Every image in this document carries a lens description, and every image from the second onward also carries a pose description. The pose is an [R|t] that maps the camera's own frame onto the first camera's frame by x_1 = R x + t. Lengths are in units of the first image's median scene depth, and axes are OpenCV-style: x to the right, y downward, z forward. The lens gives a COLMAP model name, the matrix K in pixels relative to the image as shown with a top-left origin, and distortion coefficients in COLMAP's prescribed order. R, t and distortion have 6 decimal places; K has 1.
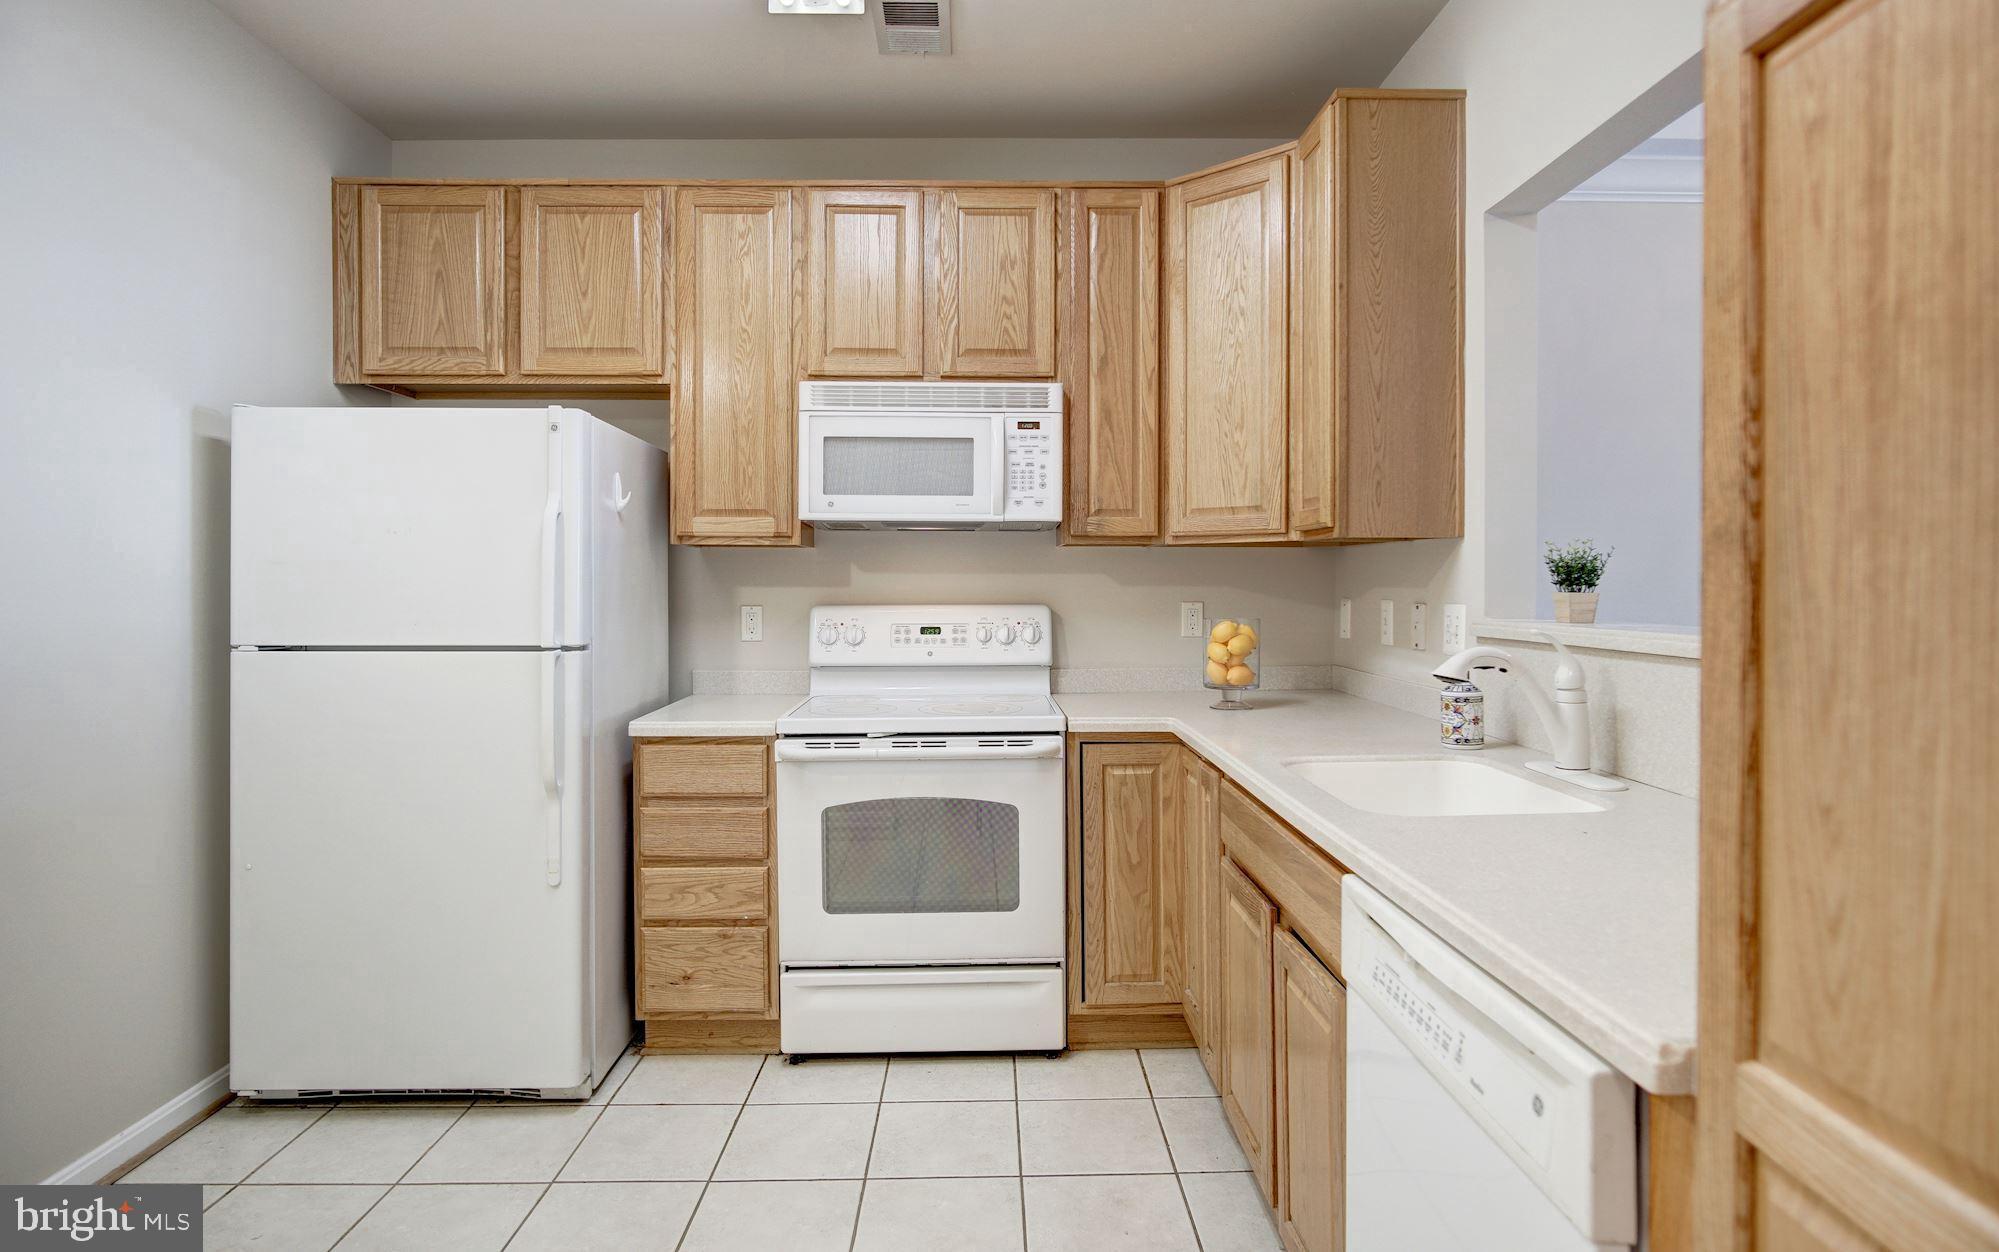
lens RADIAL K [[1067.1, 0, 995.1], [0, 1067.1, 592.3], [0, 0, 1]] dist [-0.020405, 0.002958]
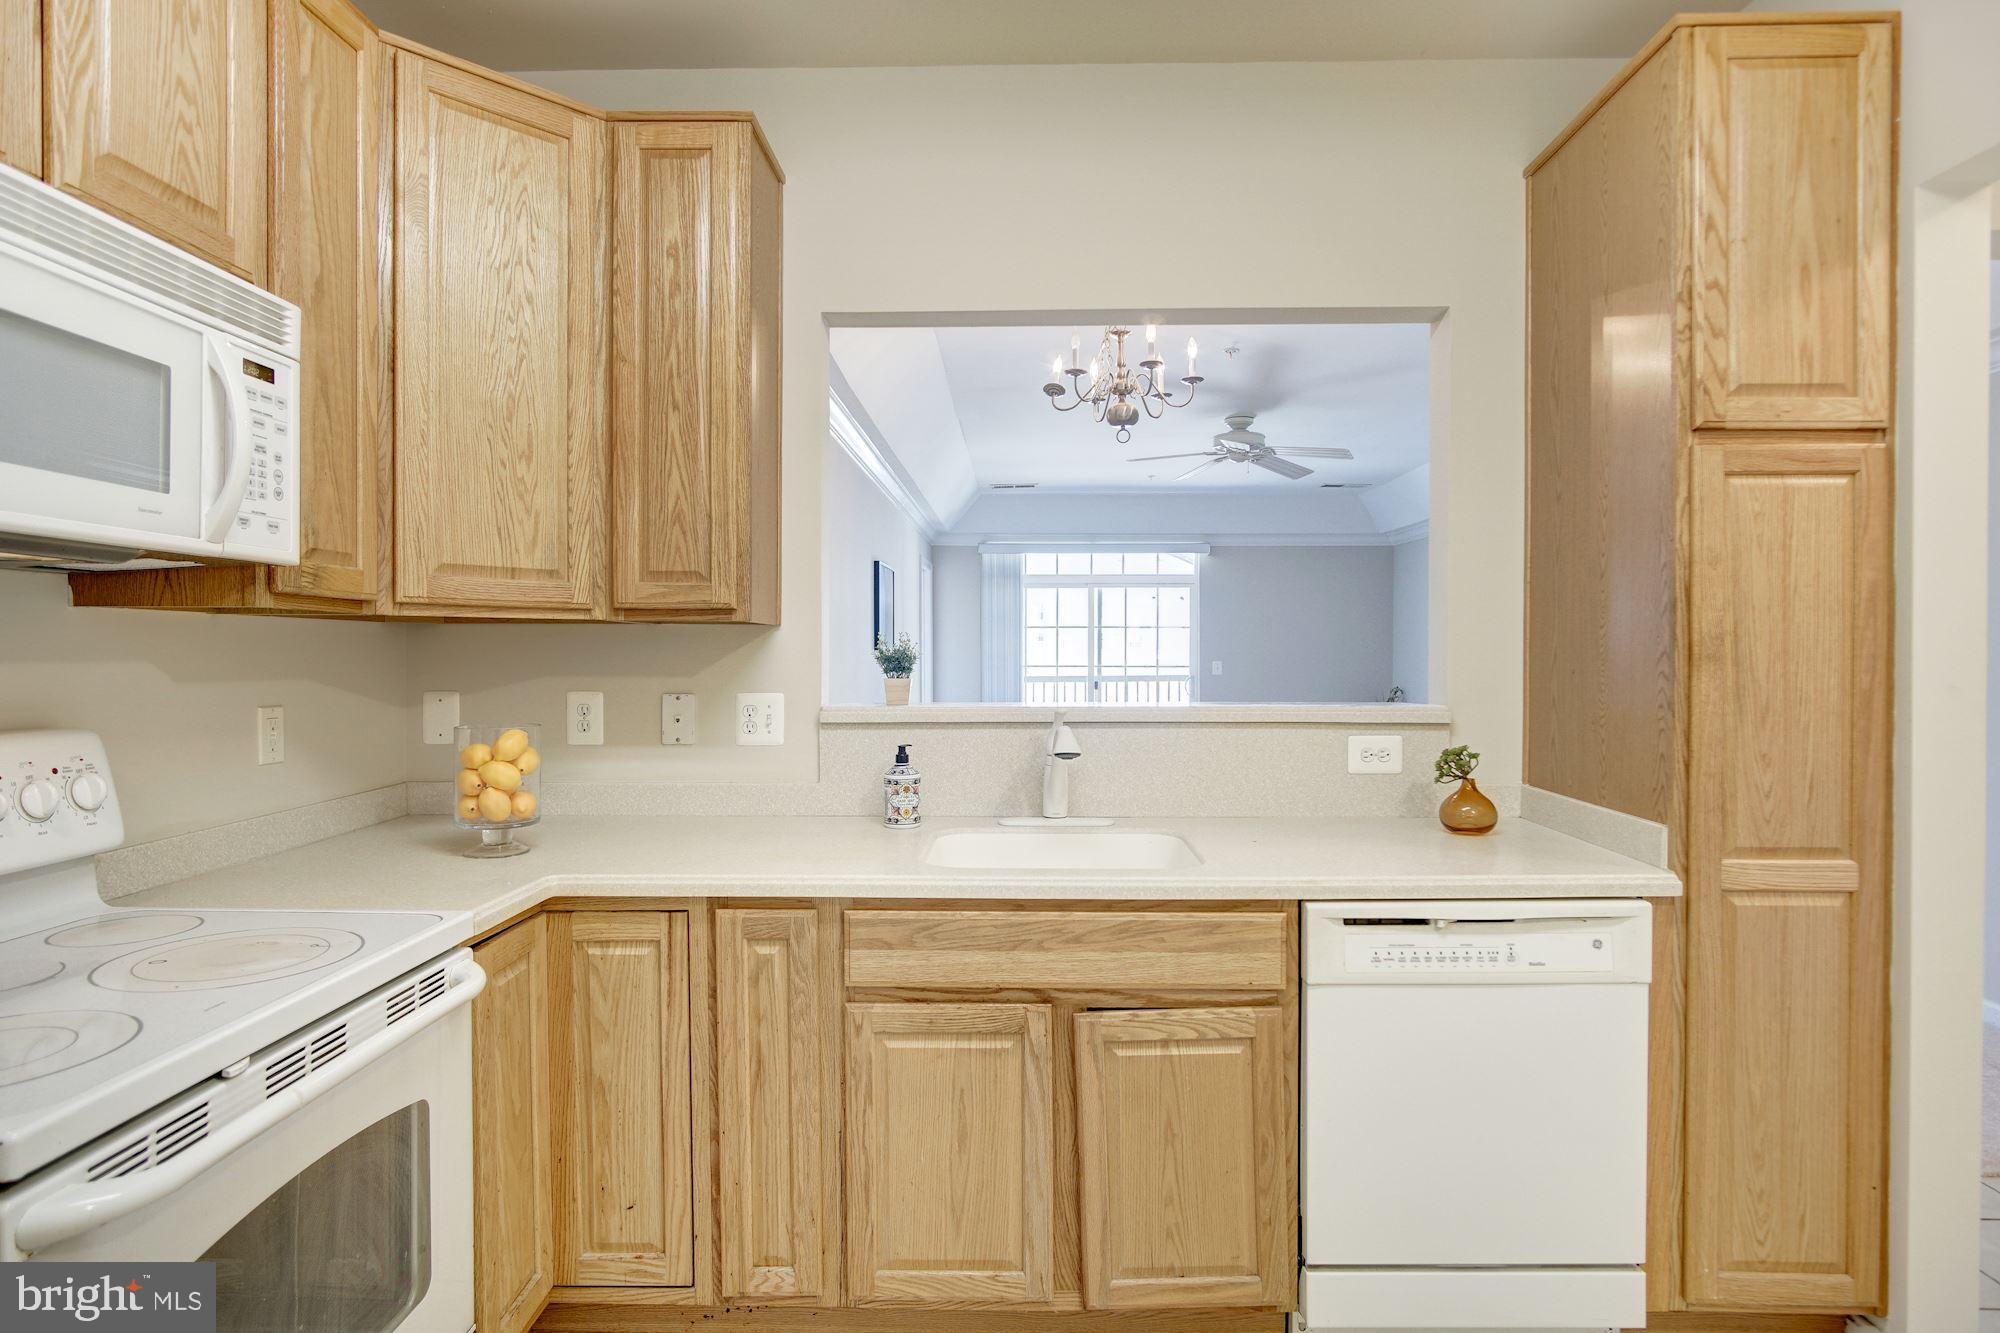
lens RADIAL K [[1076.1, 0, 984.3], [0, 1076.1, 667.7], [0, 0, 1]] dist [-0.020753, 0.007945]
pose [[0.033305, -0.014307, 0.999343, -0.463120], [0.009630, 0.999856, 0.013994, -0.019879], [-0.999399, 0.009158, 0.033438, 0.641102]]
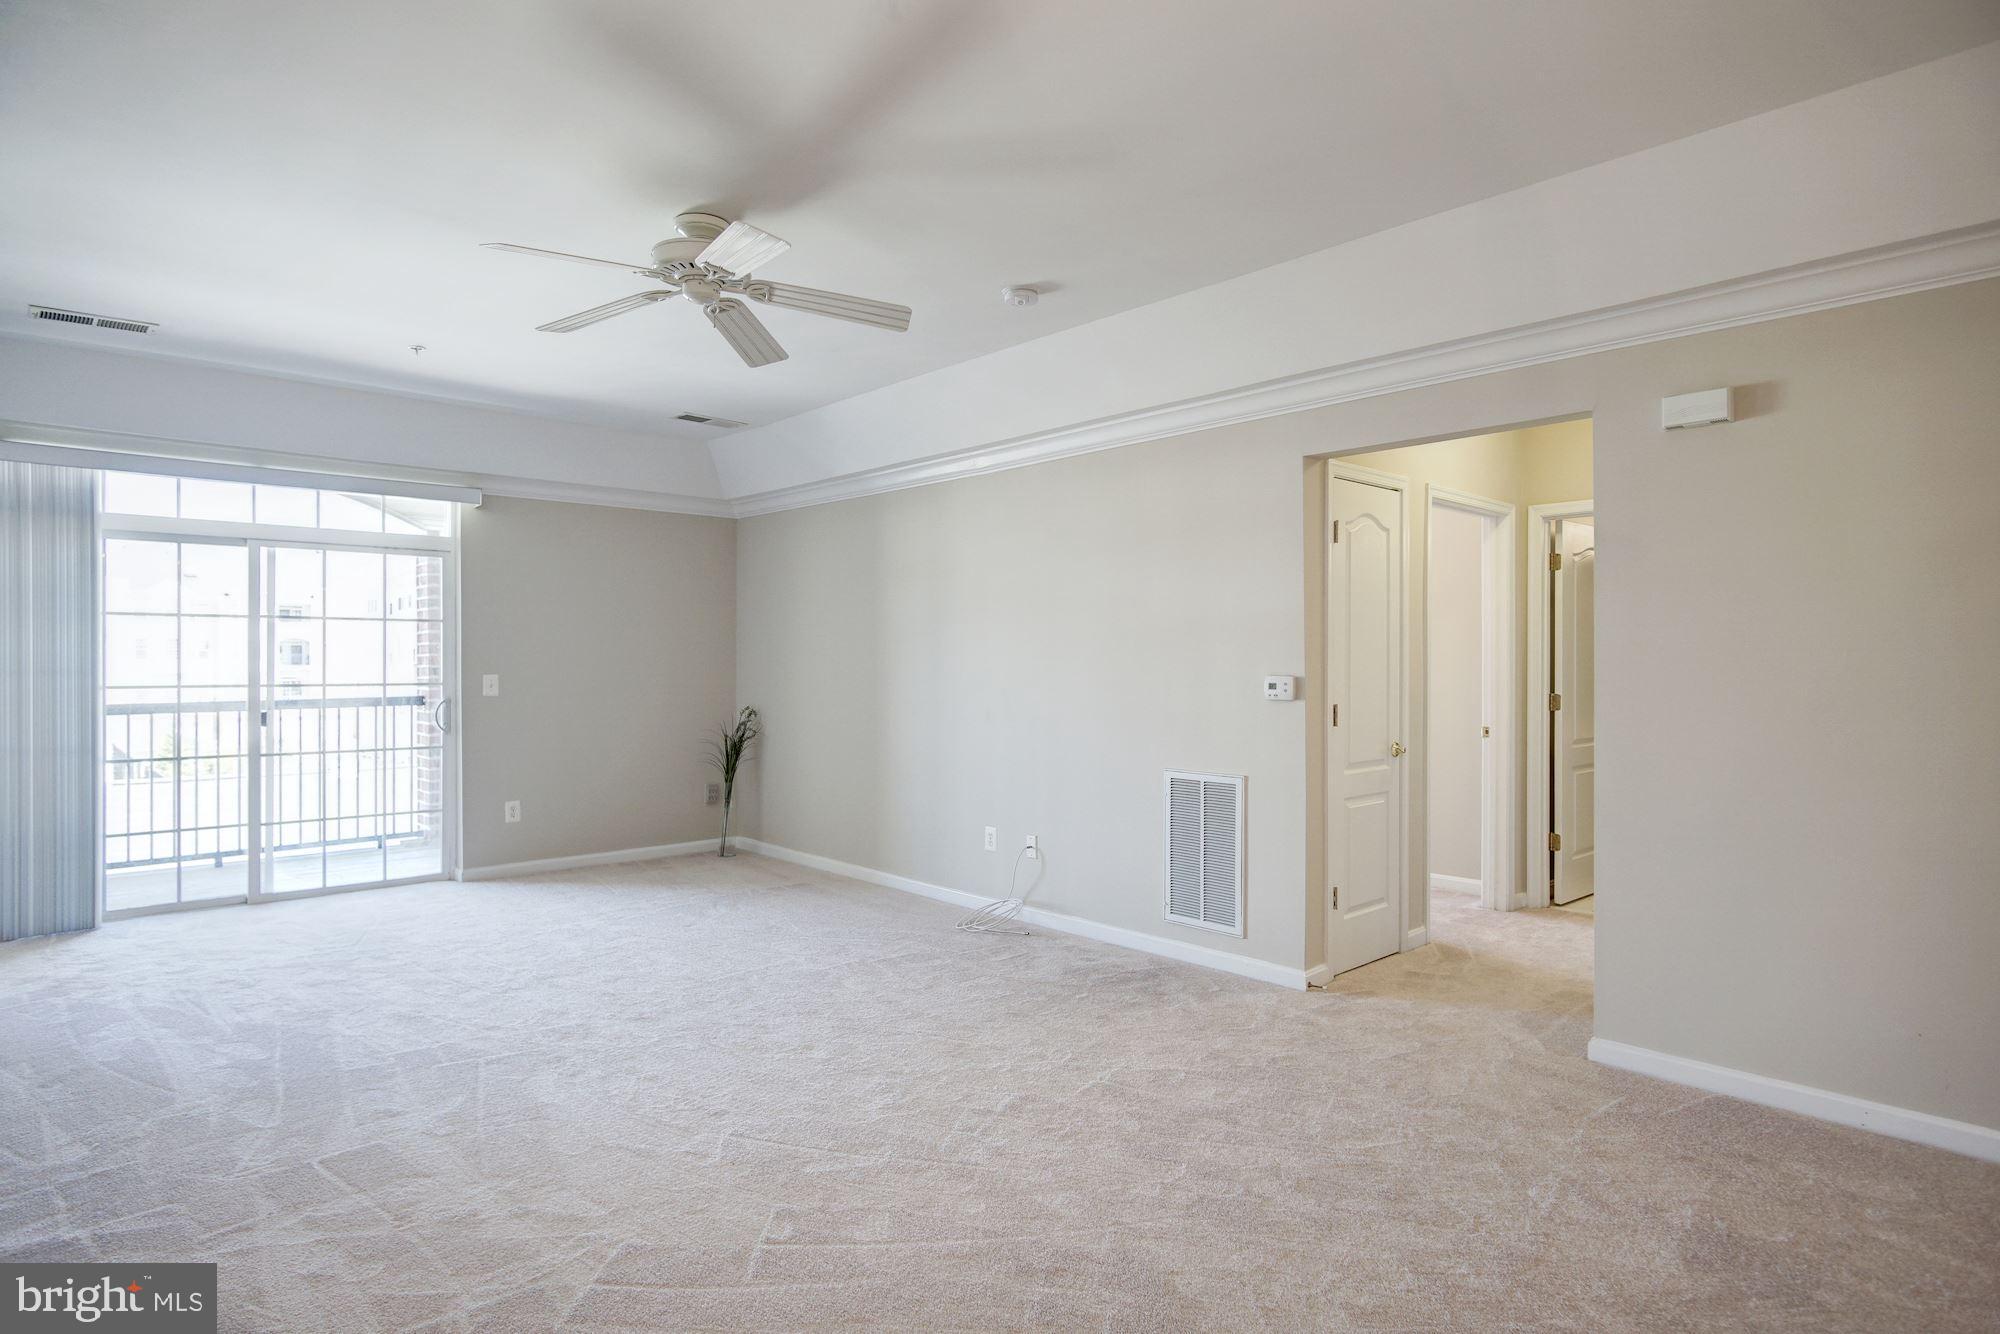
lens RADIAL K [[1076.1, 0, 1004.2], [0, 1076.1, 664.7], [0, 0, 1]] dist [-0.020753, 0.007945]
pose [[-0.670616, 0.003107, 0.741798, 0.537469], [0.008644, 0.999956, 0.003627, -0.007160], [-0.741754, 0.008844, -0.670614, 0.696220]]
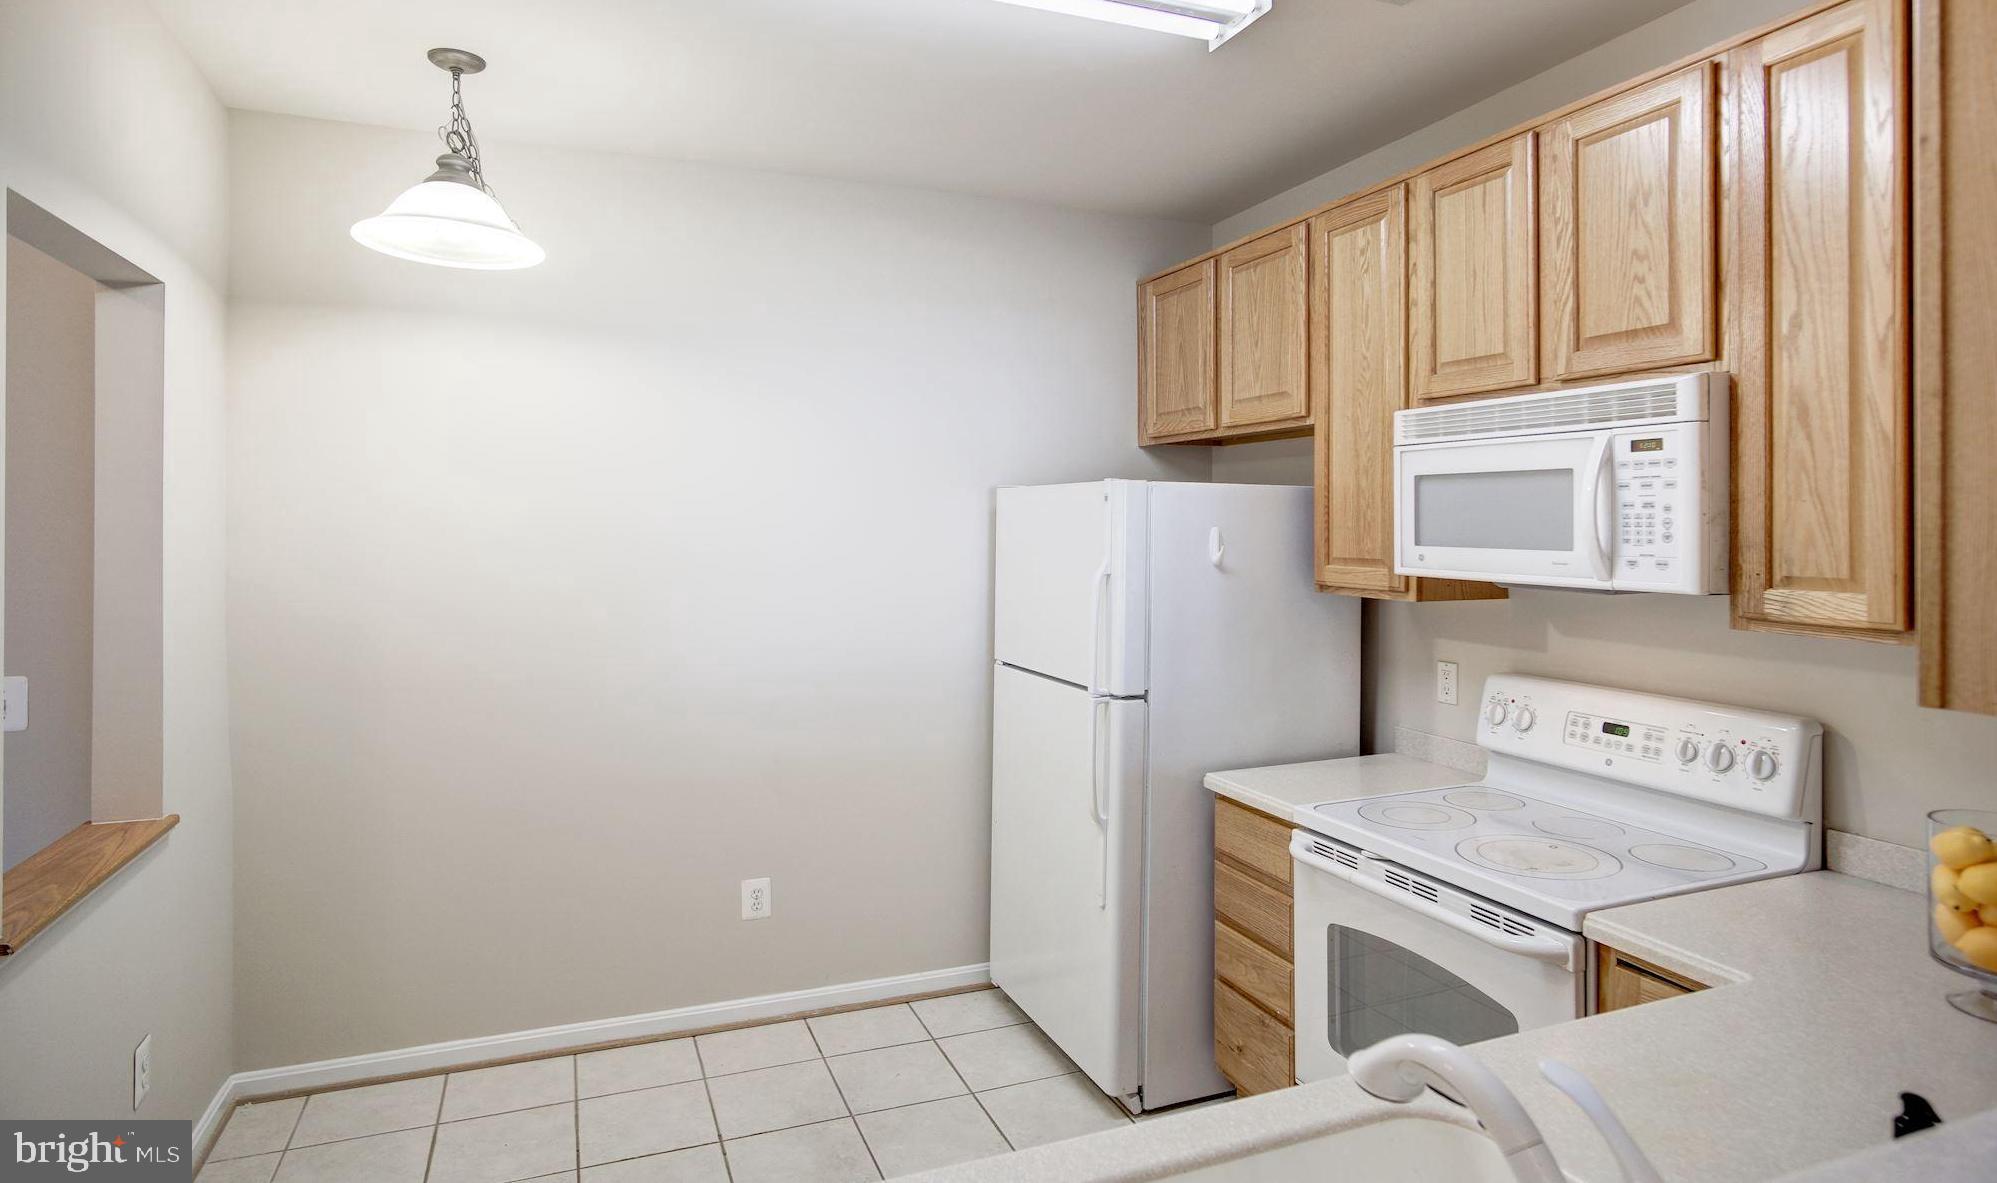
lens RADIAL K [[1077.7, 0, 944.3], [0, 1077.7, 526.6], [0, 0, 1]] dist [-0.016774, 0.001157]
pose [[0.337956, -0.000893, -0.941161, 0.500136], [-0.009110, 0.999950, -0.004220, -0.100079], [0.941118, 0.010000, 0.337931, 0.377338]]
